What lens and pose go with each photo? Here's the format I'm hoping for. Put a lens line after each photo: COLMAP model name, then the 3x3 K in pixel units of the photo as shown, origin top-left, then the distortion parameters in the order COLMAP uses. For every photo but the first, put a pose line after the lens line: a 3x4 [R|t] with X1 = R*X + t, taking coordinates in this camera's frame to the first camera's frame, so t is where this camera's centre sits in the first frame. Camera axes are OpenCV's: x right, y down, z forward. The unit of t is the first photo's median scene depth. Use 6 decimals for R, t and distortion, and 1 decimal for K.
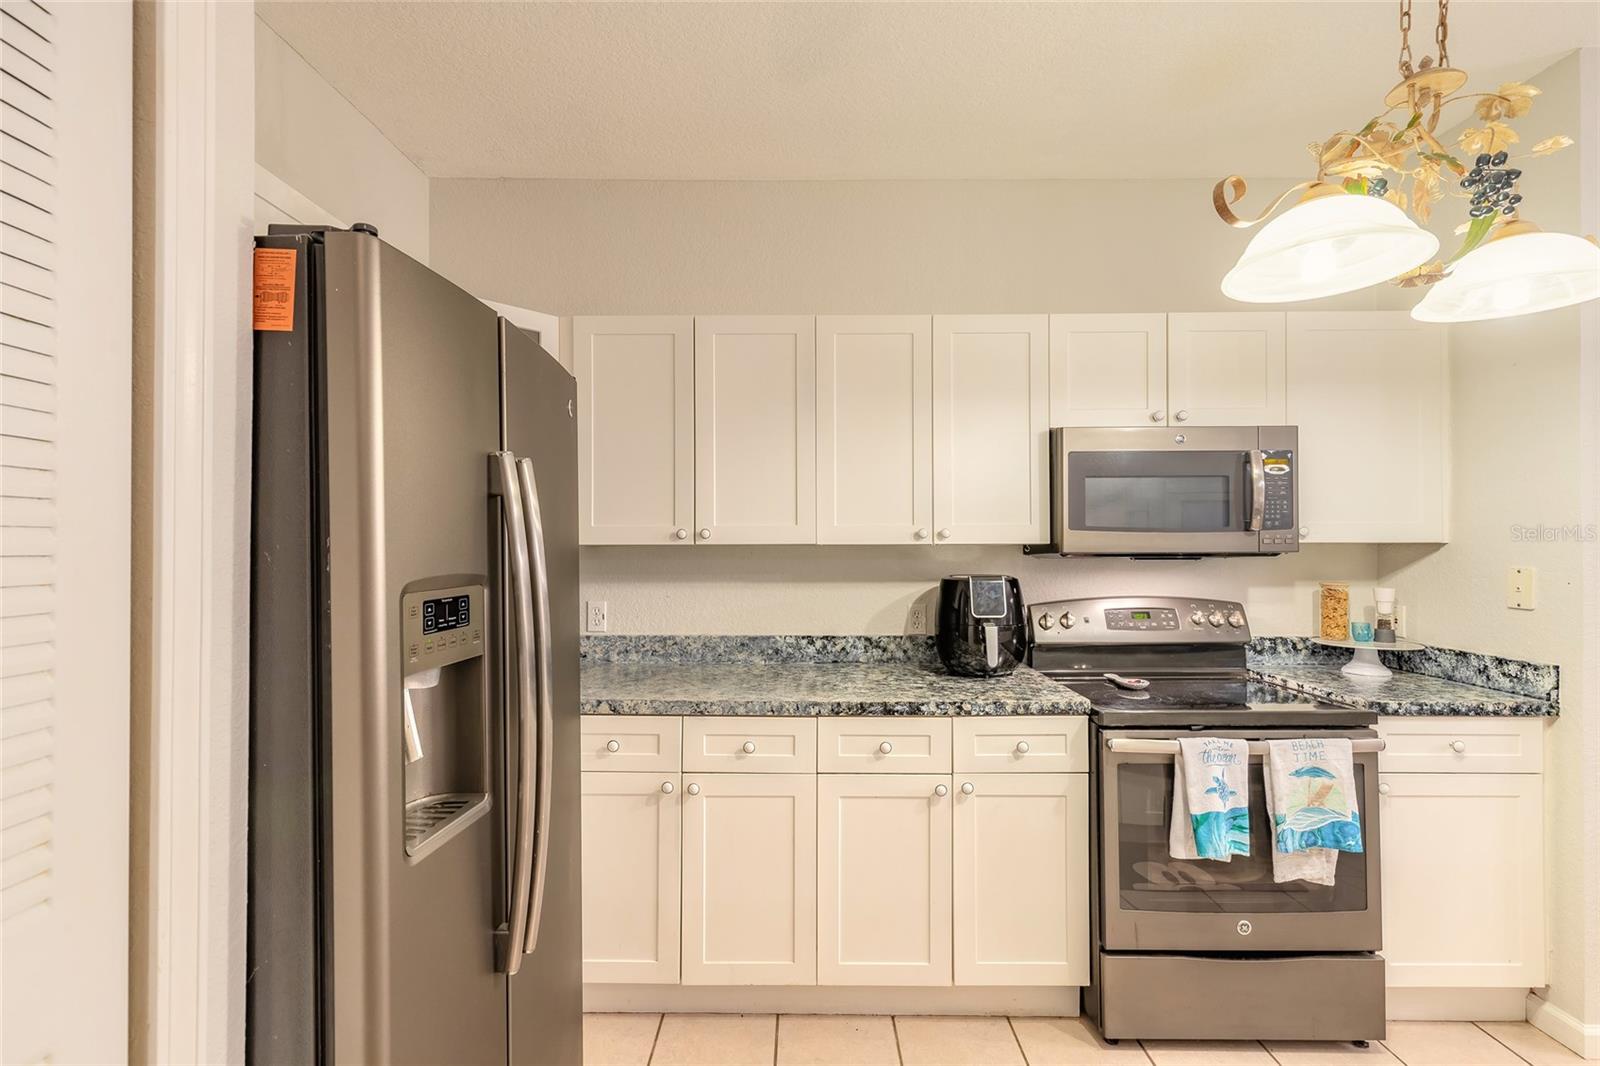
lens RADIAL K [[721.0, 0, 804.4], [0, 721.0, 543.3], [0, 0, 1]] dist [0.007351, -0.002207]
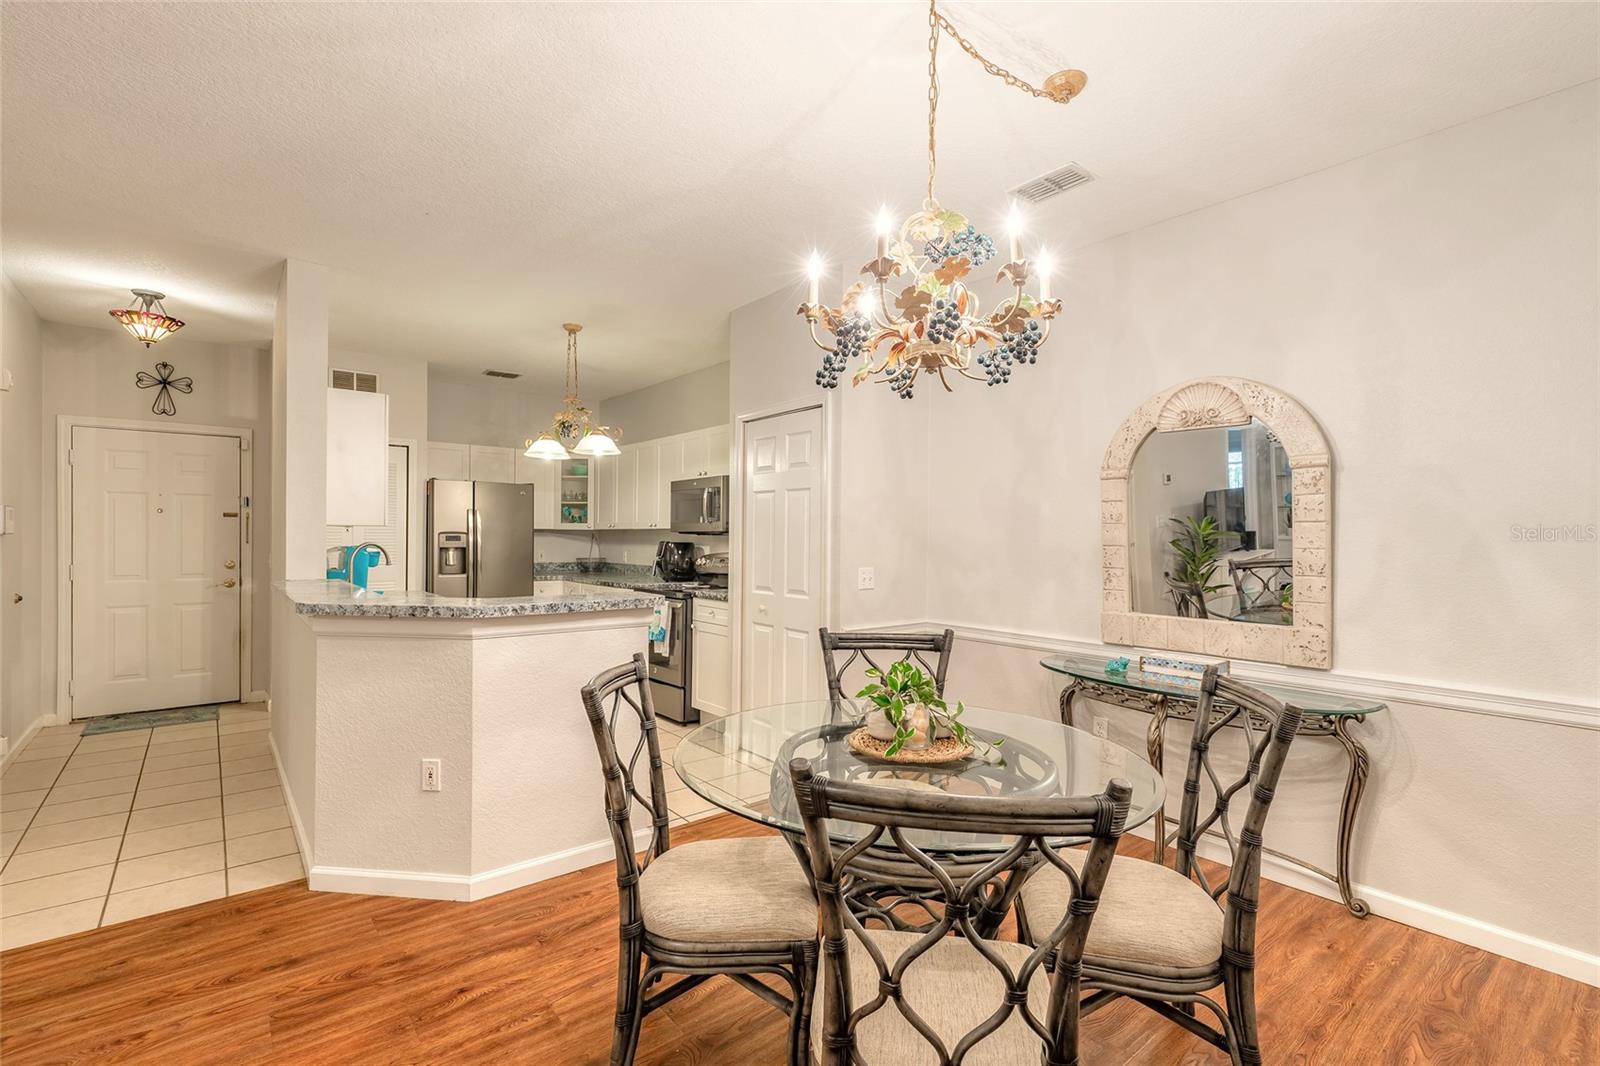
lens RADIAL K [[721.0, 0, 798.8], [0, 721.0, 538.7], [0, 0, 1]] dist [0.007351, -0.002207]
pose [[0.636312, 0.006118, -0.771408, 2.740427], [-0.007818, 0.999968, 0.001481, 0.030057], [0.771392, 0.005089, 0.636340, -0.271579]]
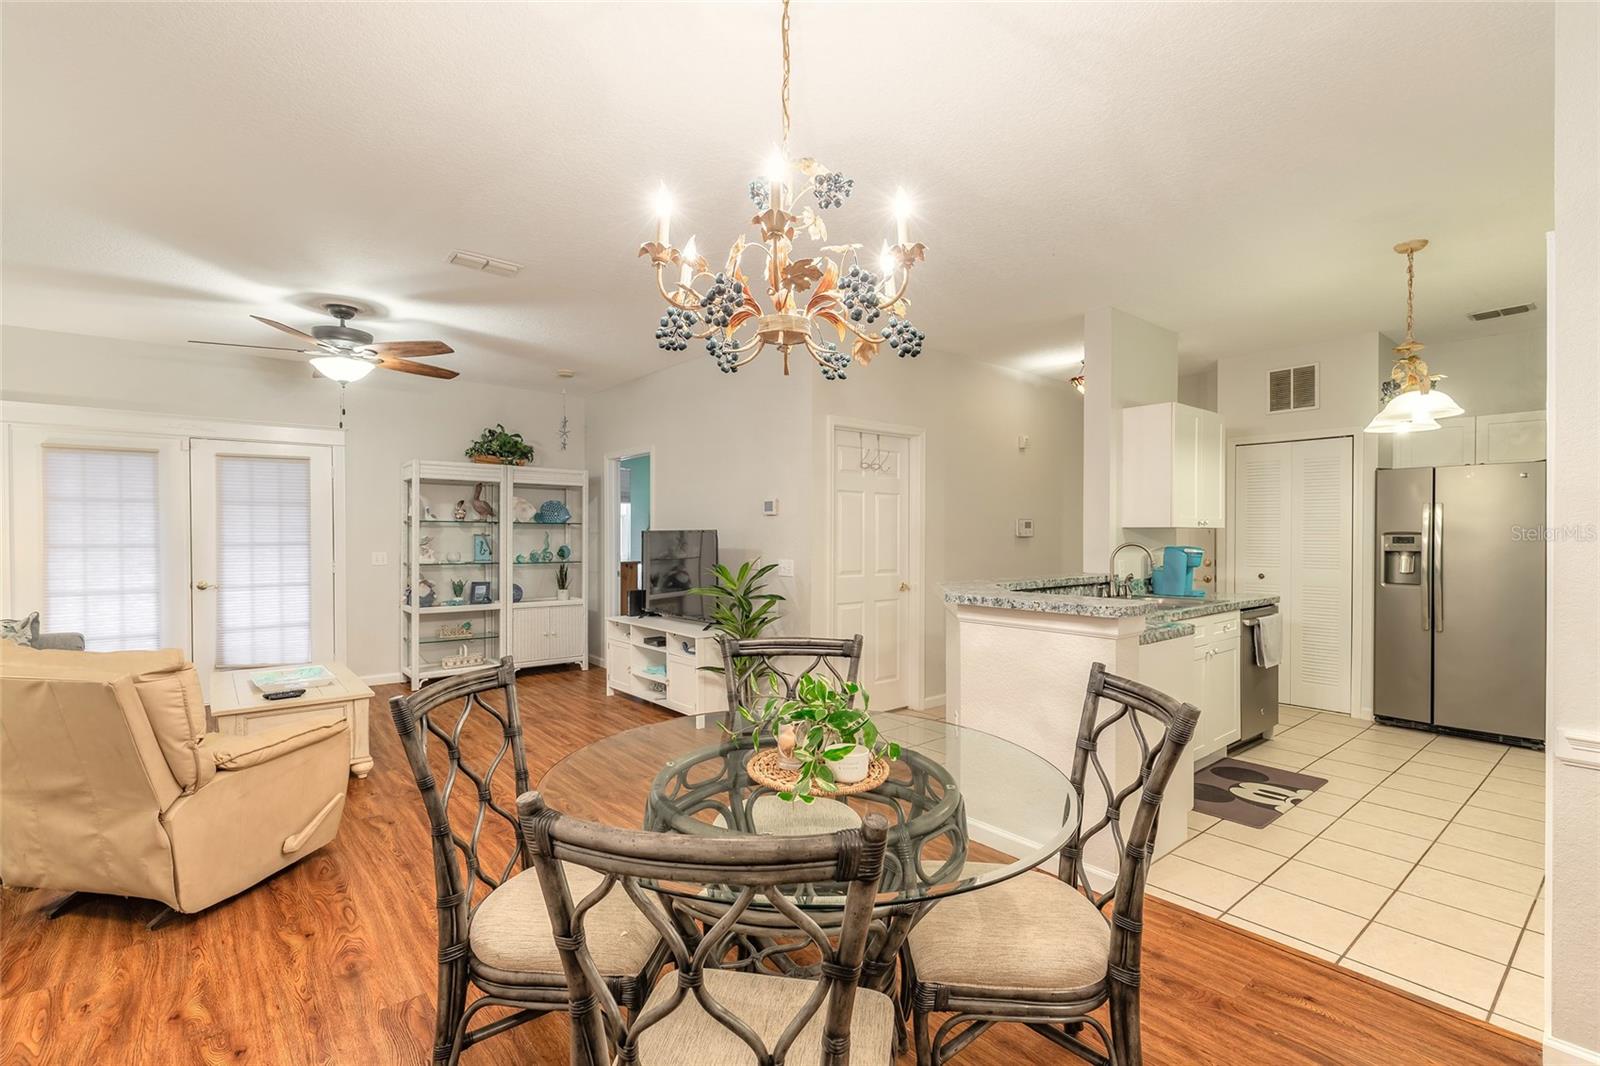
lens RADIAL K [[721.0, 0, 796.7], [0, 721.0, 538.5], [0, 0, 1]] dist [0.007351, -0.002207]
pose [[-0.770167, 0.000976, -0.637842, 2.640750], [-0.002745, 0.999984, 0.004845, 0.032161], [0.637837, 0.005483, -0.770152, 0.992547]]
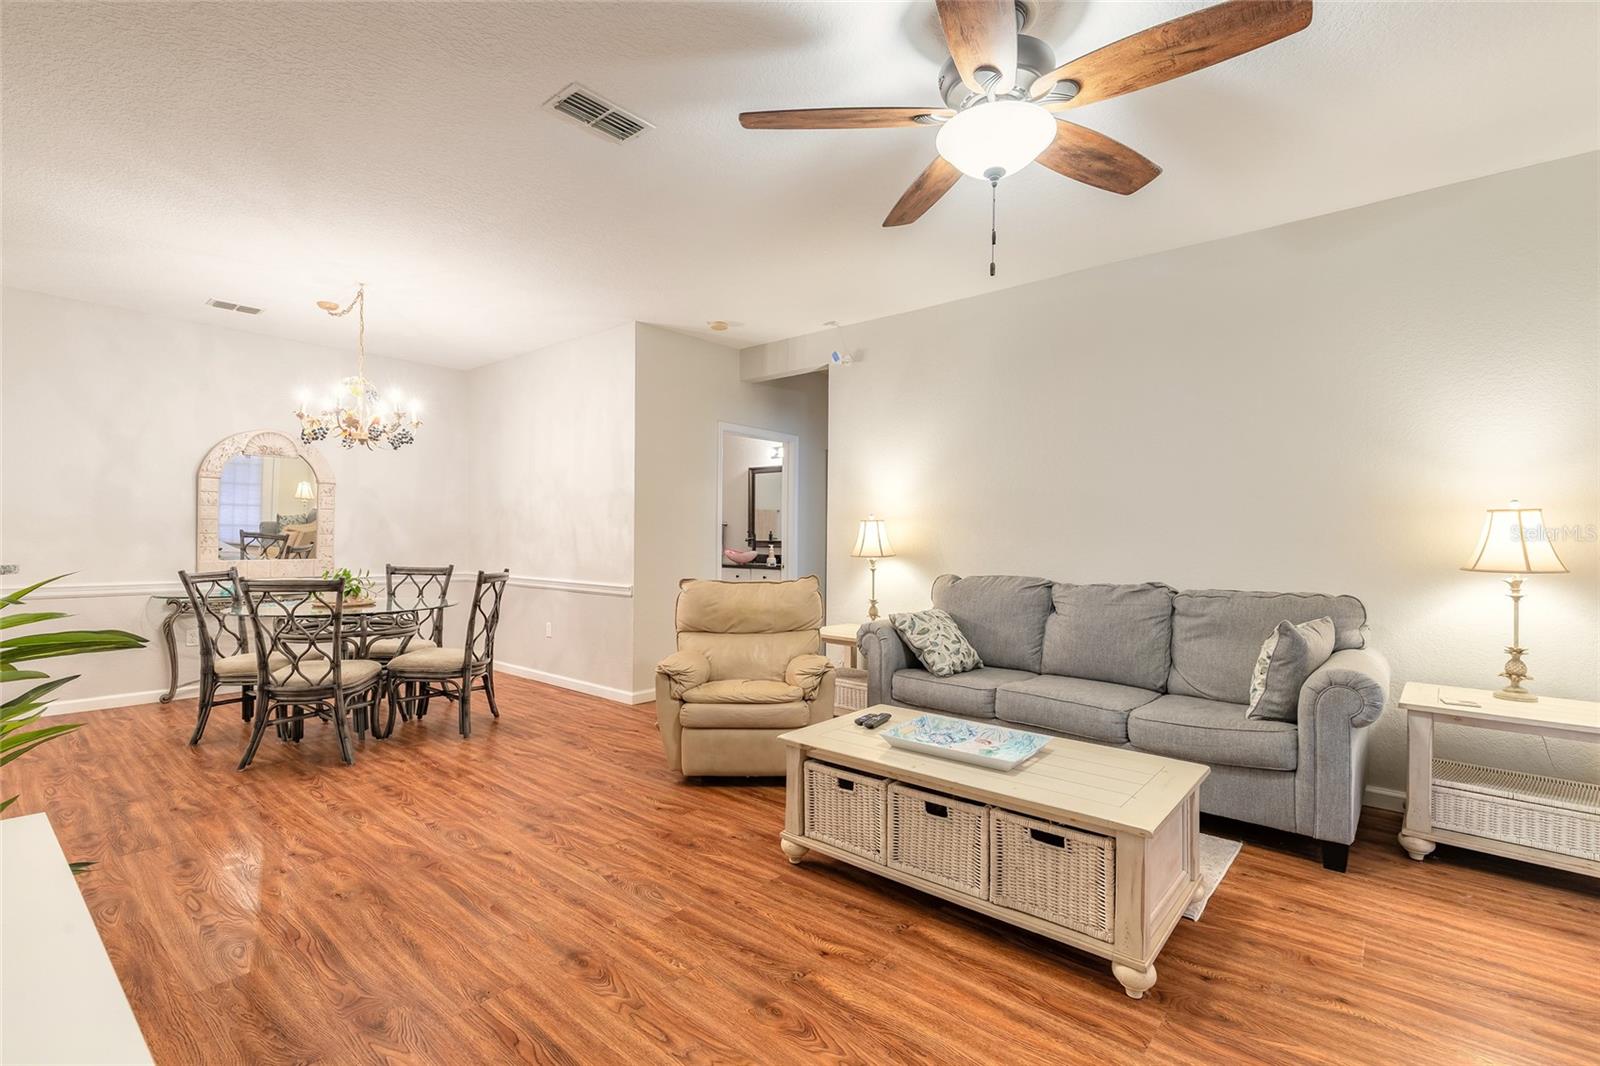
lens RADIAL K [[721.0, 0, 793.8], [0, 721.0, 534.9], [0, 0, 1]] dist [0.007351, -0.002207]
pose [[0.648840, 0.001270, 0.760924, 1.393967], [-0.004196, 0.999989, 0.001910, 0.084525], [-0.760913, -0.004432, 0.648838, -1.874117]]
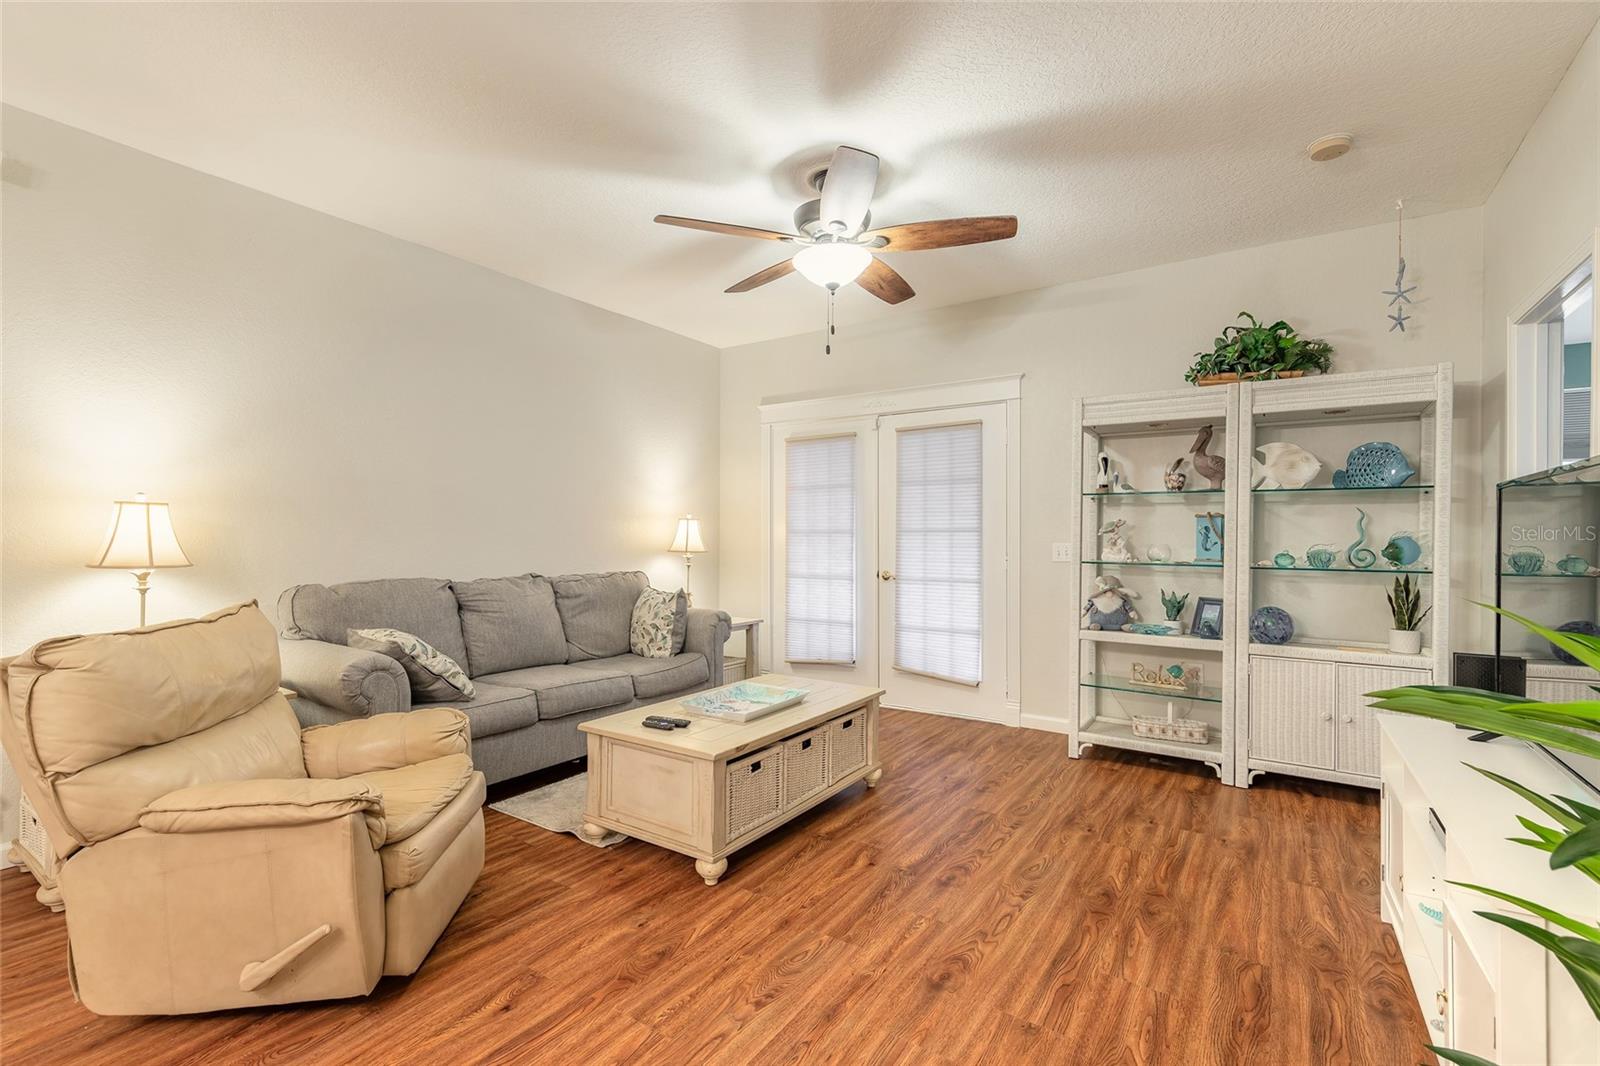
lens RADIAL K [[721.0, 0, 795.9], [0, 721.0, 538.5], [0, 0, 1]] dist [0.007351, -0.002207]
pose [[-0.832802, -0.007417, 0.553521, 1.587812], [-0.006934, 0.999972, 0.002966, 0.091536], [-0.553527, -0.001368, -0.832830, -0.209781]]
